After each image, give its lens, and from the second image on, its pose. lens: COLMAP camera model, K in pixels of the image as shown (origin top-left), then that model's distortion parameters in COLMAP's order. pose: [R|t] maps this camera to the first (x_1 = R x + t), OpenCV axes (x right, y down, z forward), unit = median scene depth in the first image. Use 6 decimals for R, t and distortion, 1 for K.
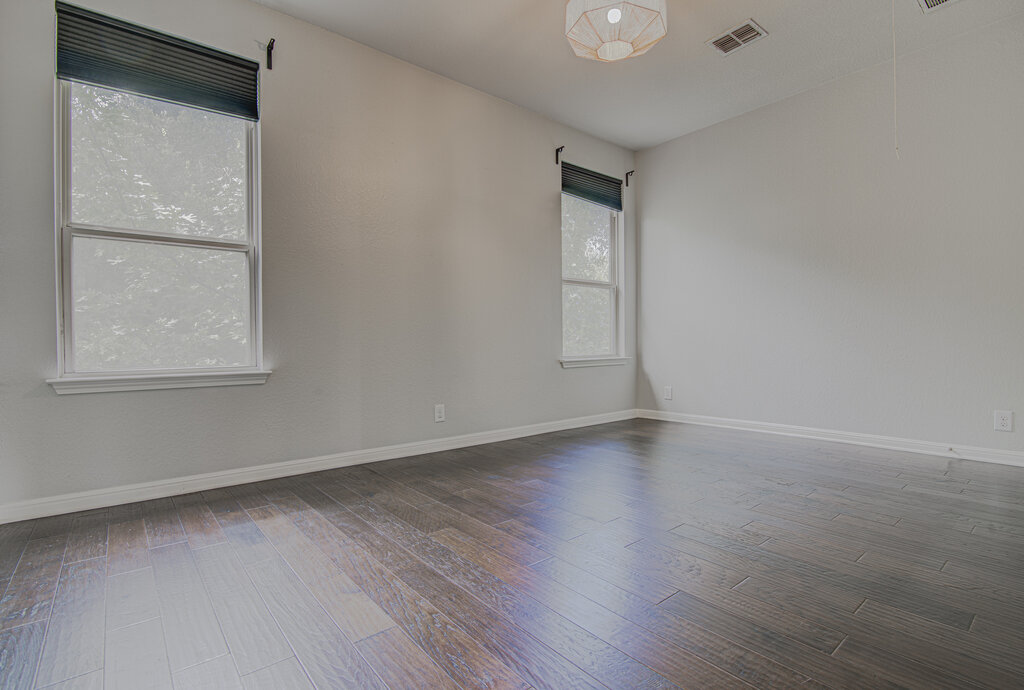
lens RADIAL K [[484.4, 0, 512.0], [0, 484.4, 345.0], [0, 0, 1]] dist [-0.003597, -0.000435]
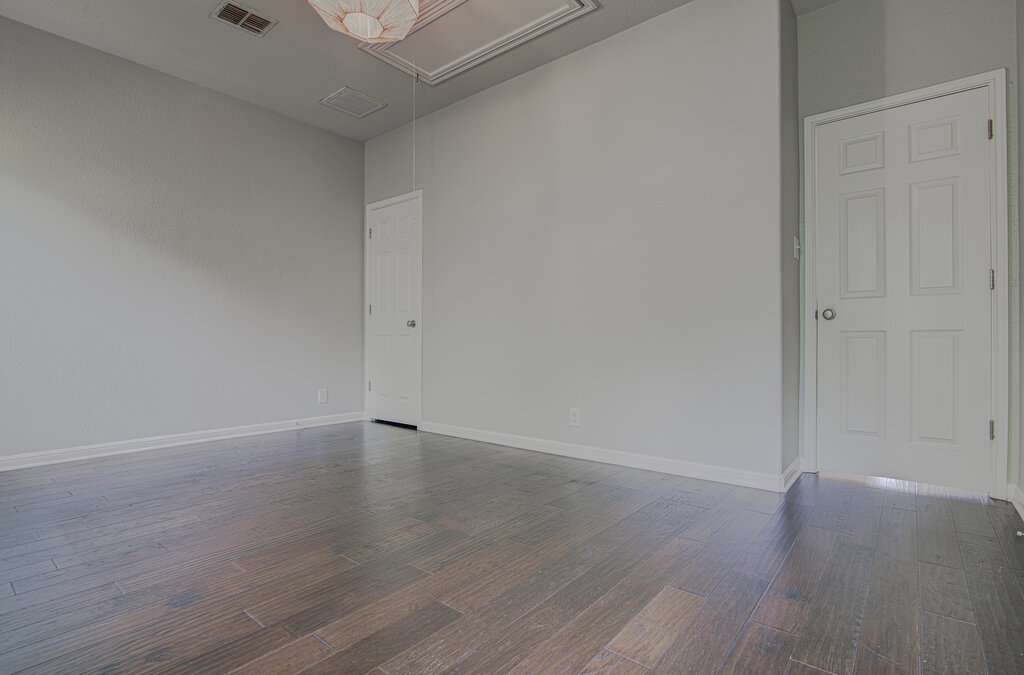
lens RADIAL K [[497.2, 0, 512.0], [0, 497.2, 337.5], [0, 0, 1]] dist [0.001154, 0.000126]
pose [[-0.201517, 0.016138, 0.979352, -0.906964], [-0.006319, 0.999822, -0.017776, -0.004178], [-0.979465, -0.009770, -0.201380, 1.072946]]
